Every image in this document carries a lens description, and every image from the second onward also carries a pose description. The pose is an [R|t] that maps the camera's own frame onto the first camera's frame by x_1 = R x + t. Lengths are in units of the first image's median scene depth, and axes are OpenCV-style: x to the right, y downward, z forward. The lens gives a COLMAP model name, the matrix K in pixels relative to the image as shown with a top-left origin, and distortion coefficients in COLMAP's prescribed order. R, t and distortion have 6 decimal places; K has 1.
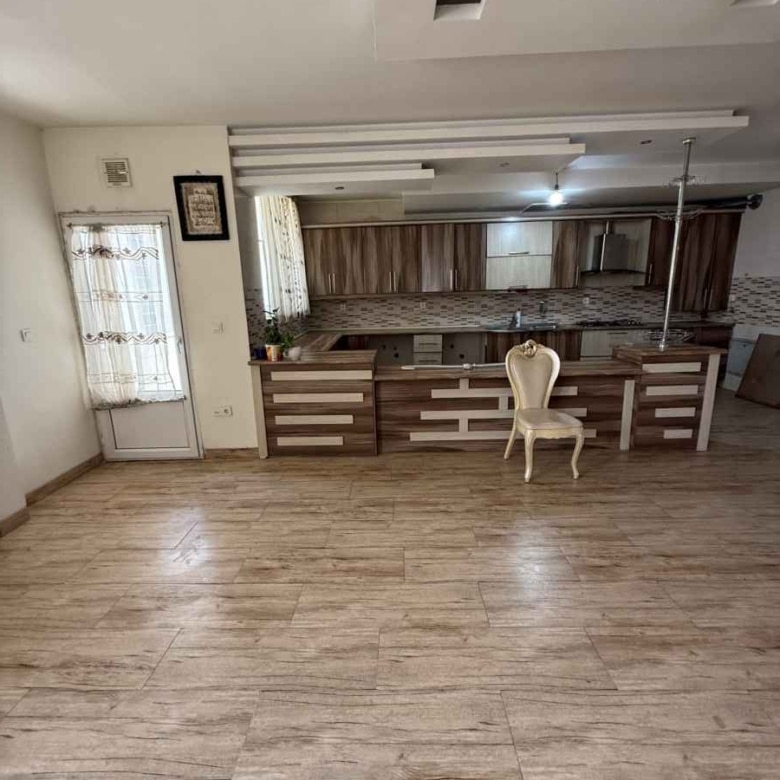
lens RADIAL K [[412.5, 0, 387.4], [0, 412.5, 390.0], [0, 0, 1]] dist [-0.000688, -0.000741]
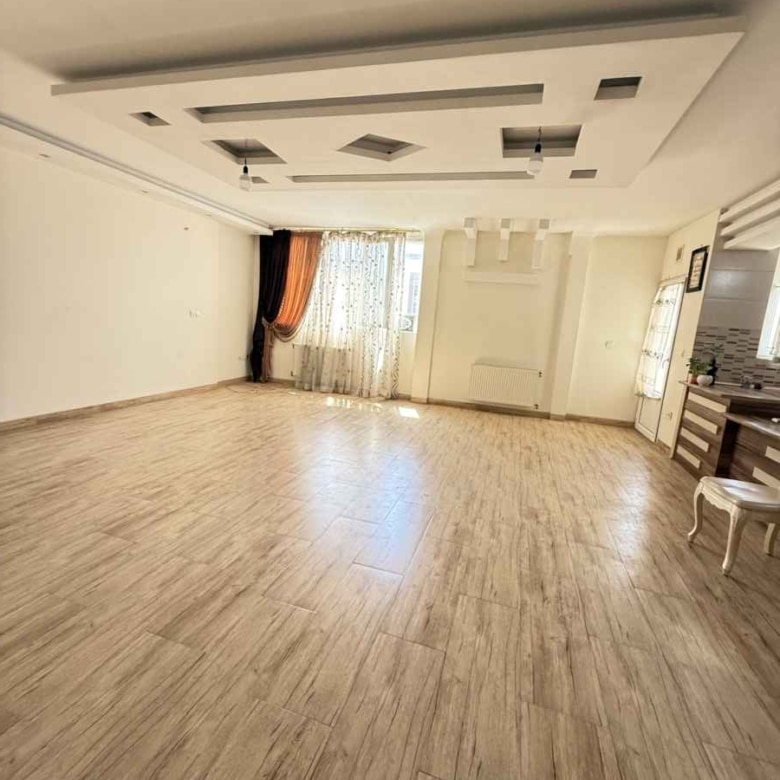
lens RADIAL K [[412.5, 0, 397.0], [0, 412.5, 395.9], [0, 0, 1]] dist [-0.000688, -0.000741]
pose [[-0.257344, 0.183779, -0.948683, 1.208869], [-0.290925, 0.921464, 0.257424, -0.102417], [0.921486, 0.342242, -0.183667, 0.447105]]
